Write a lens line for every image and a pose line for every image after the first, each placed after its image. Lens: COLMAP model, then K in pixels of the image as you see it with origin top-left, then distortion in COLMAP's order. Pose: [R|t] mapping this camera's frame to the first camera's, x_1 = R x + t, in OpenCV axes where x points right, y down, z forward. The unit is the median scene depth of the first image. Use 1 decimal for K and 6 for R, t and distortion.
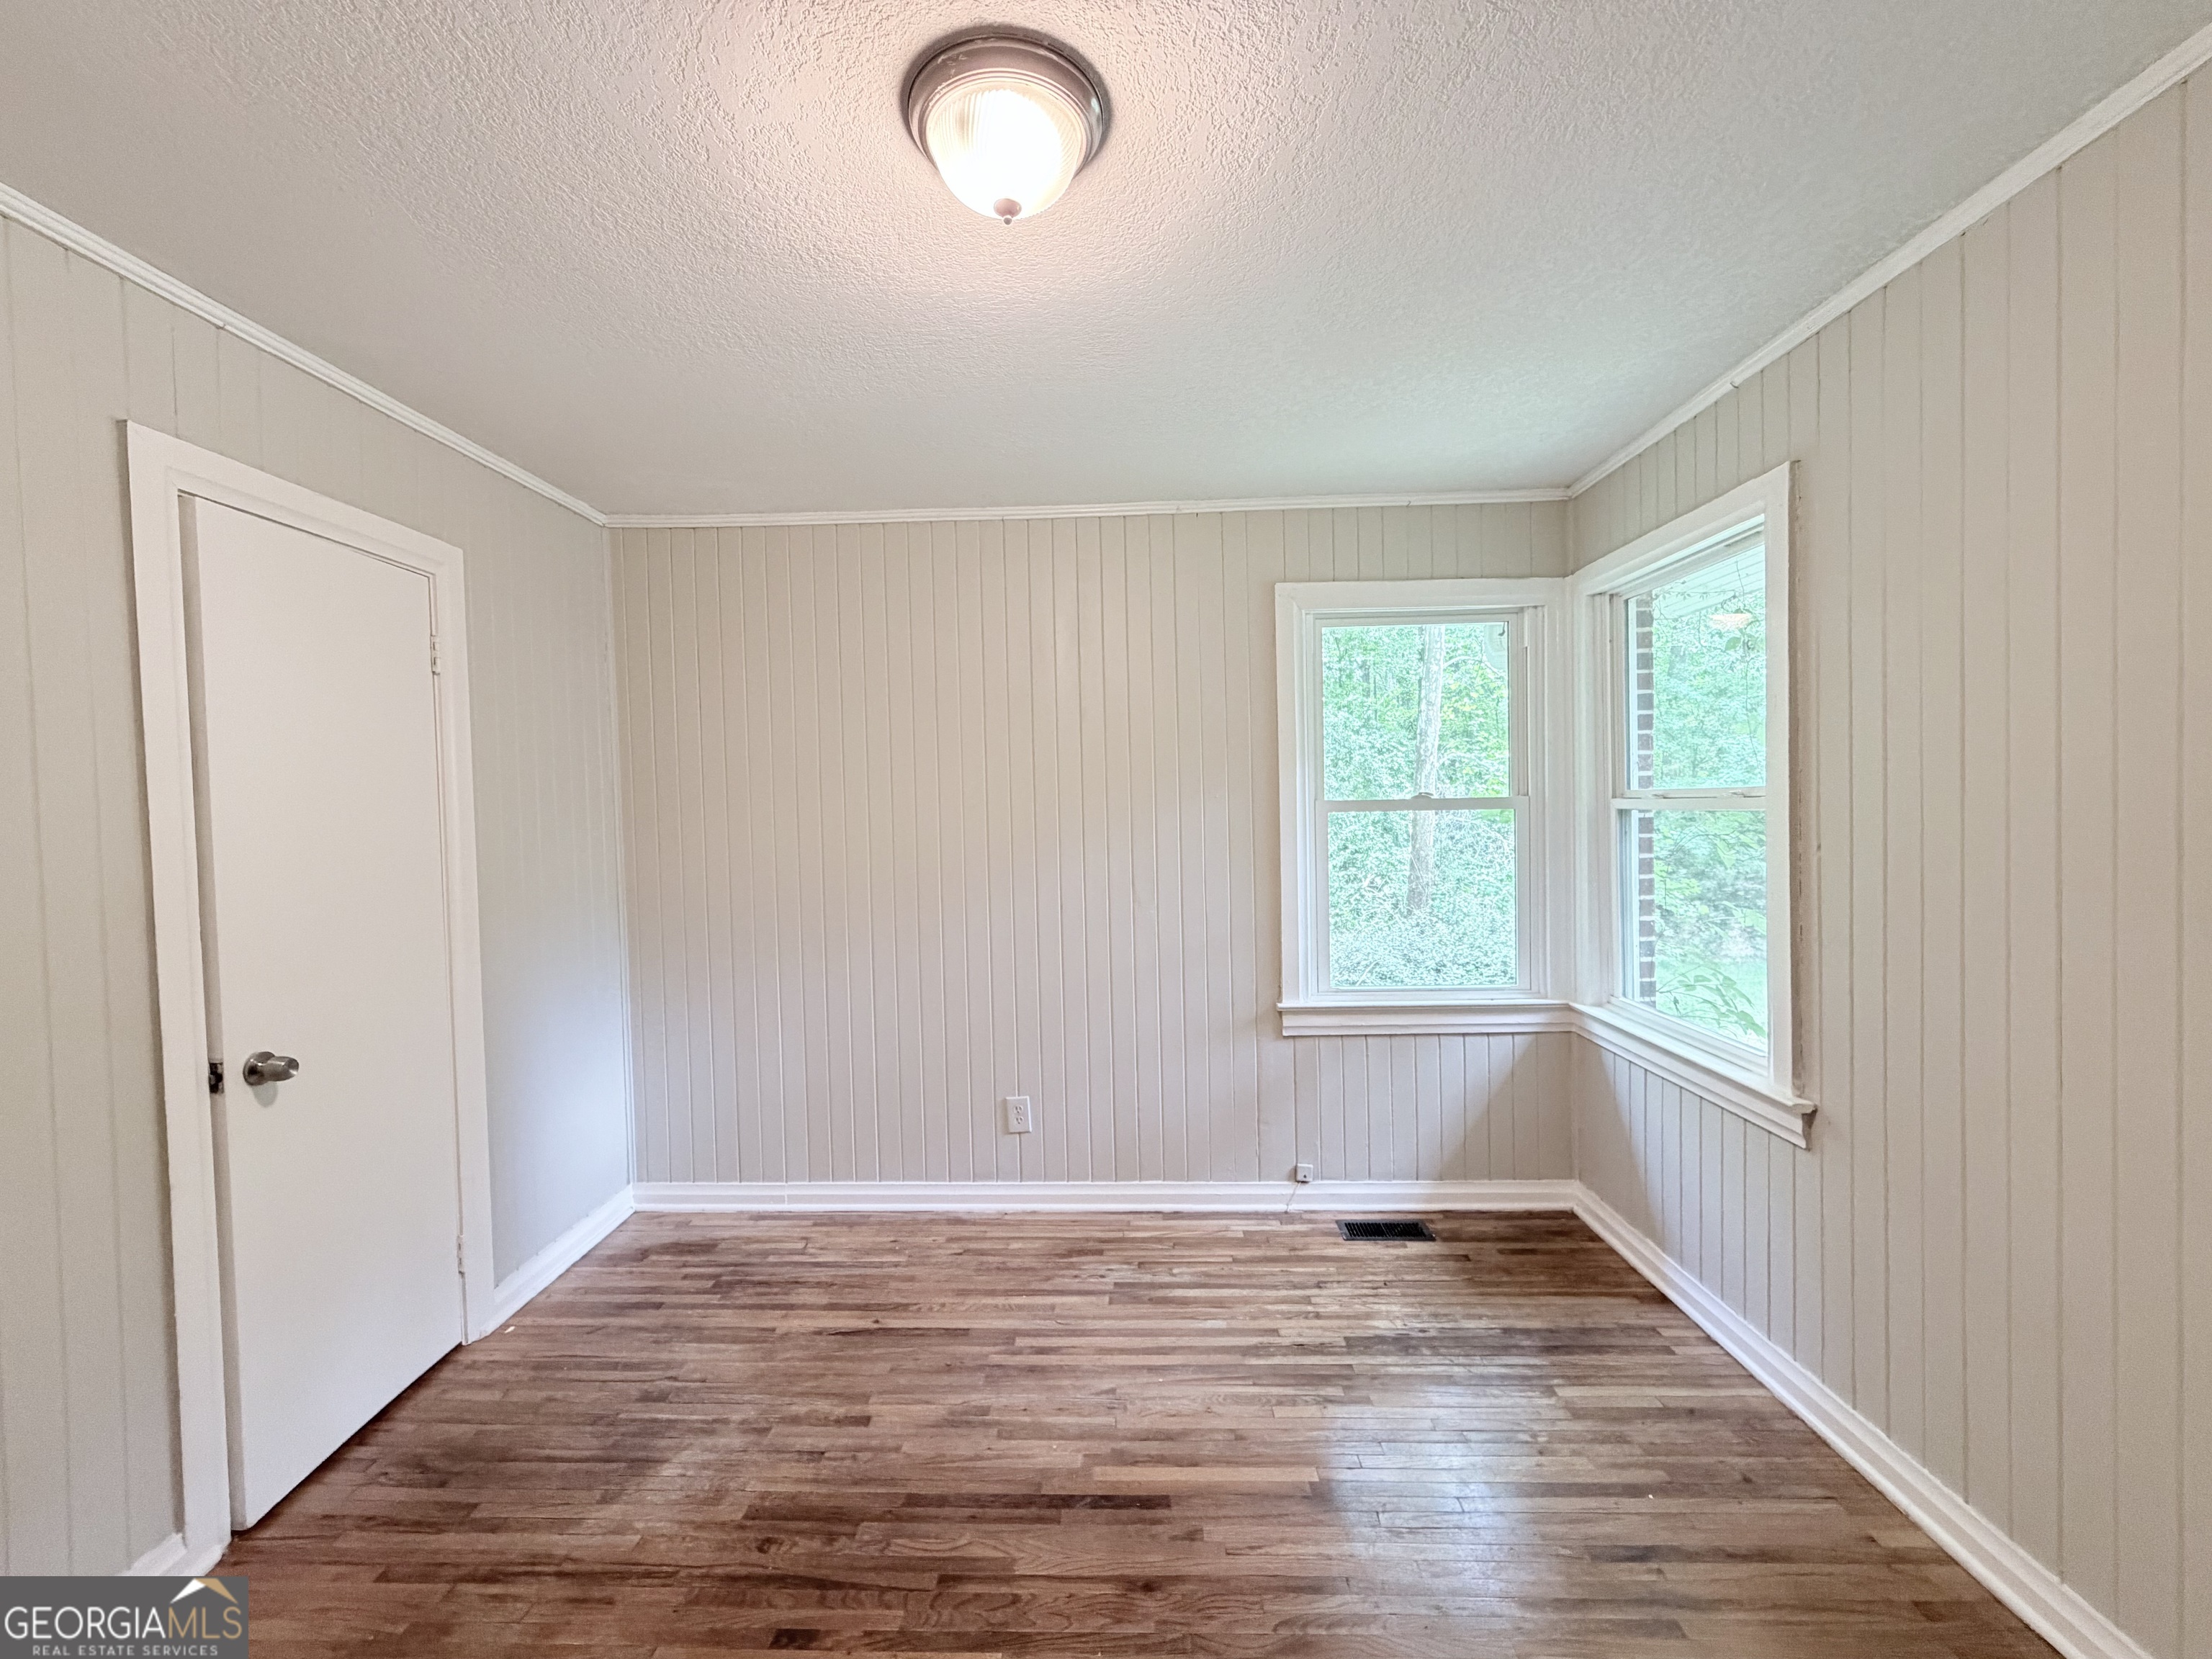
lens RADIAL K [[892.8, 0, 1093.0], [0, 892.8, 825.8], [0, 0, 1]] dist [-0.002119, 0.000212]
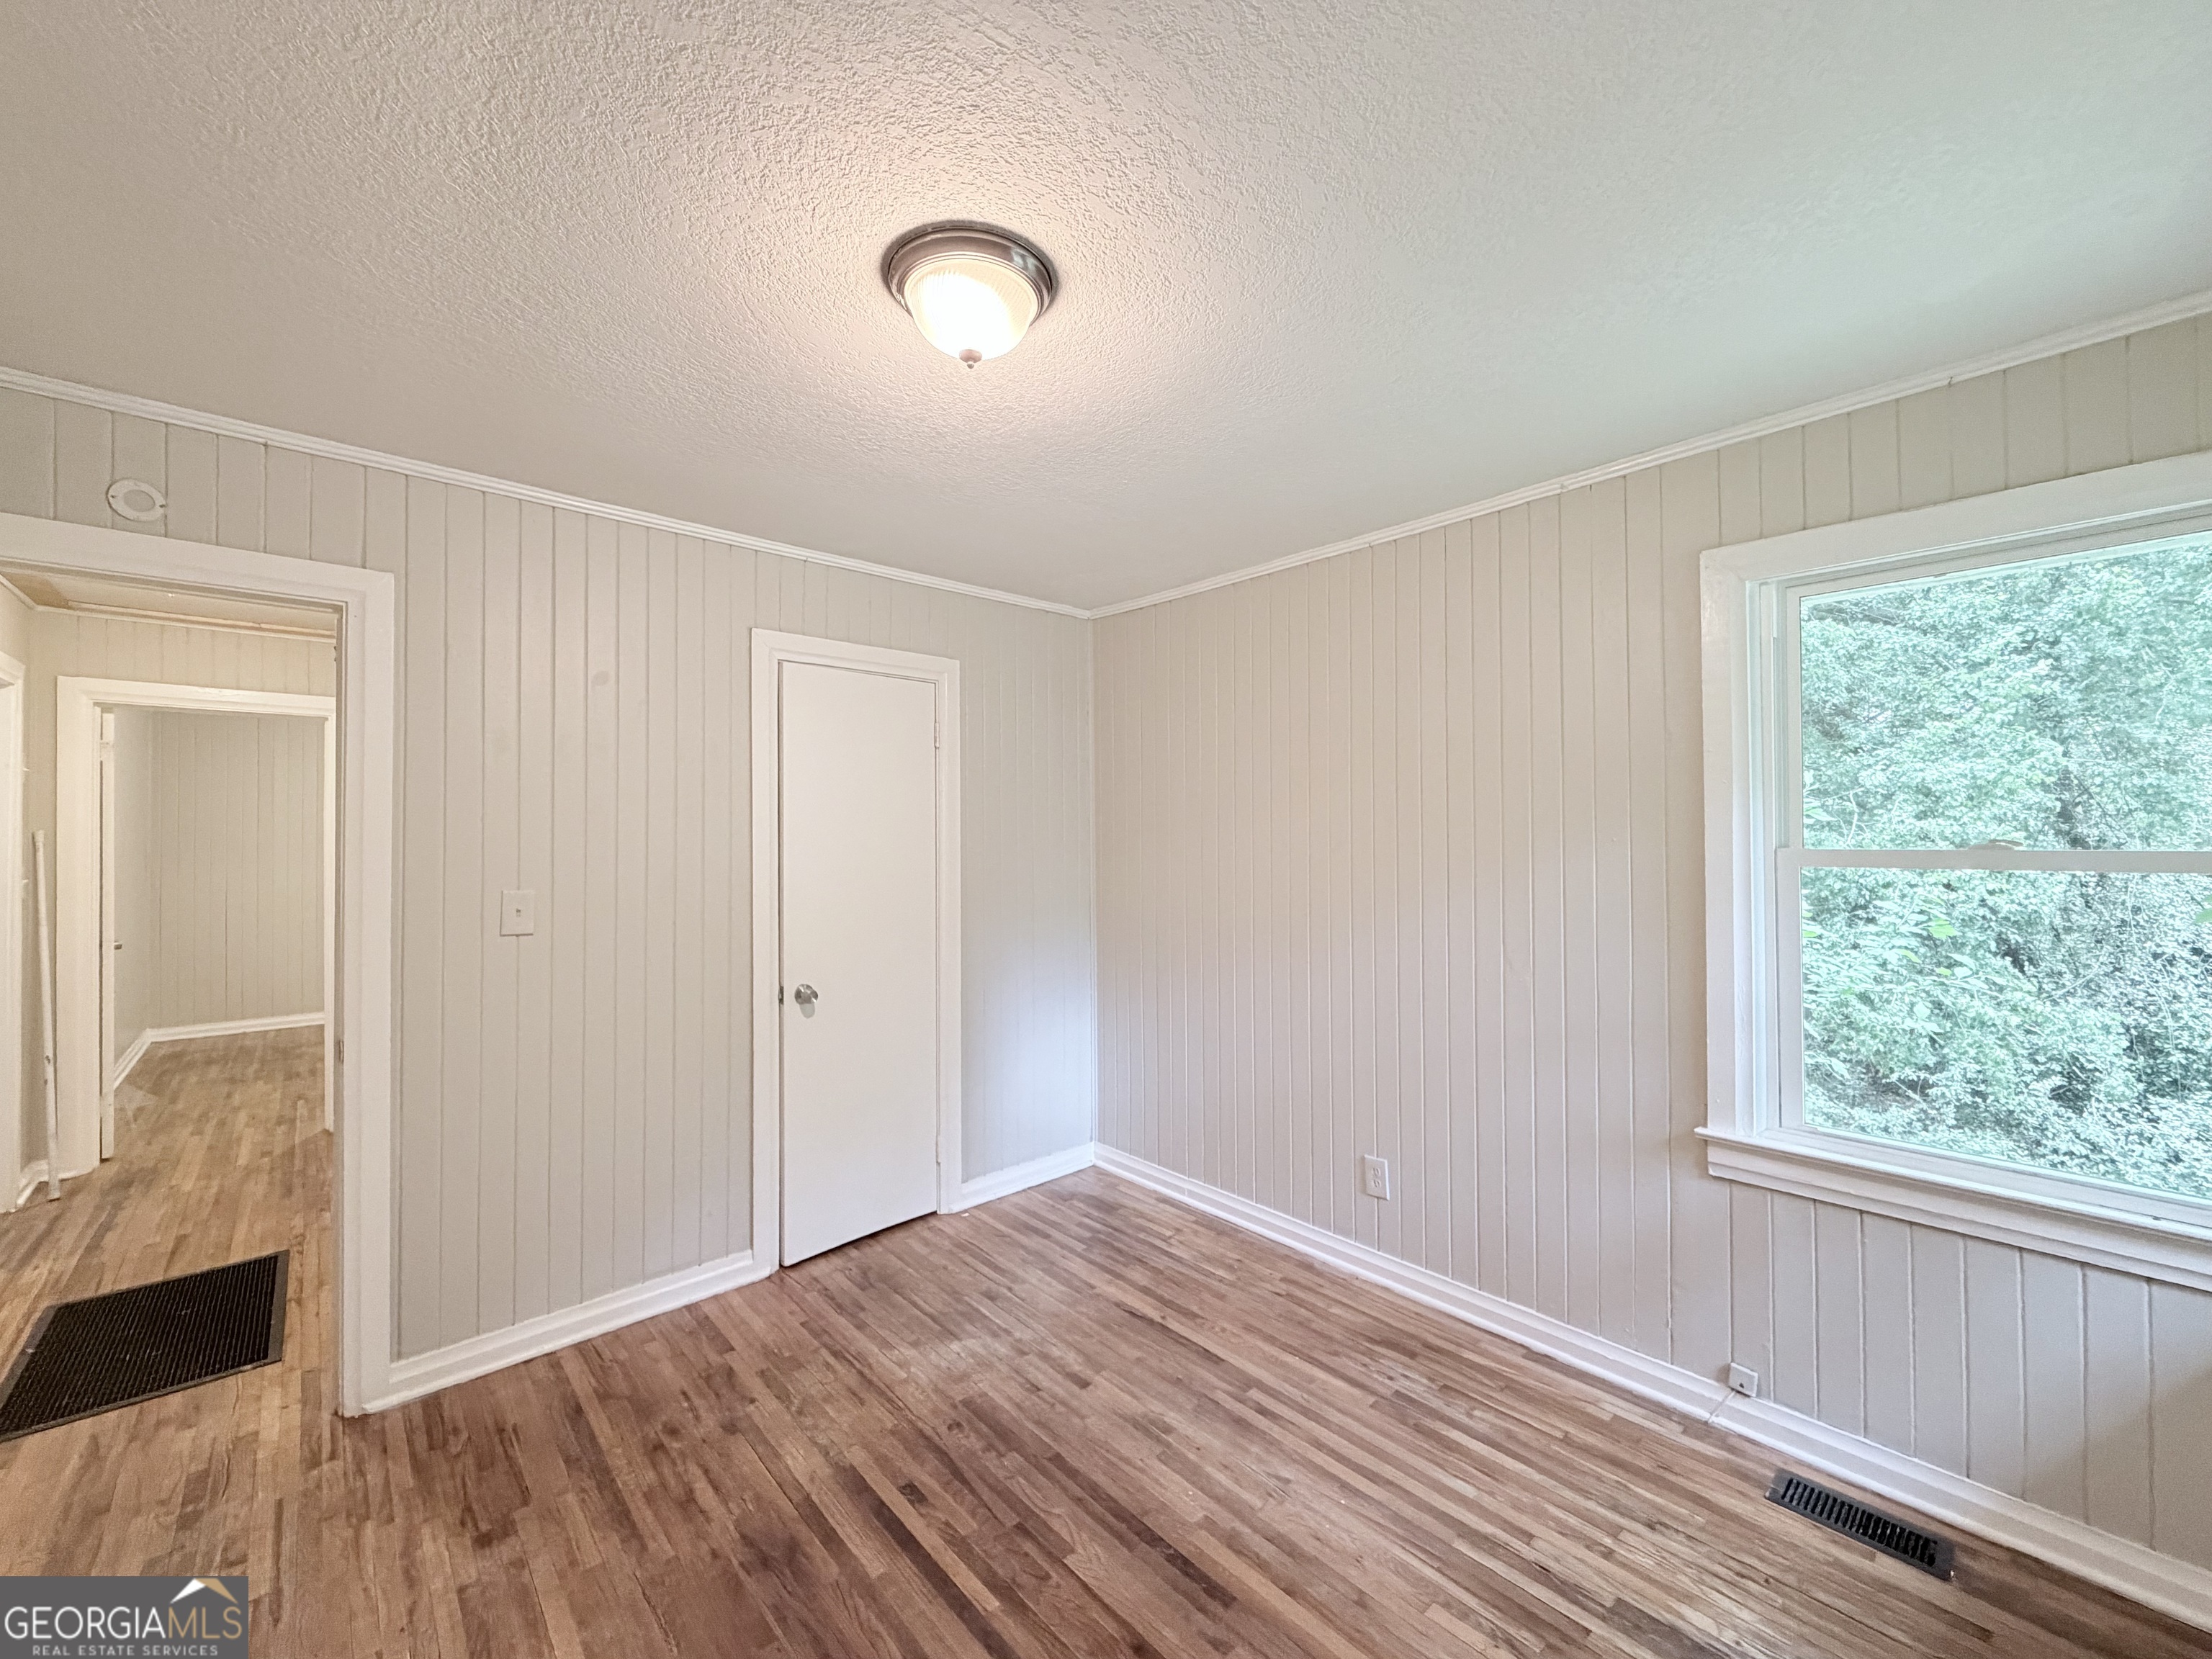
lens RADIAL K [[892.8, 0, 1111.9], [0, 892.8, 830.1], [0, 0, 1]] dist [-0.002119, 0.000212]
pose [[0.690286, 0.011962, -0.723437, 0.493315], [-0.029073, 0.999514, -0.011214, -0.025319], [0.722952, 0.028774, 0.690299, 0.182872]]
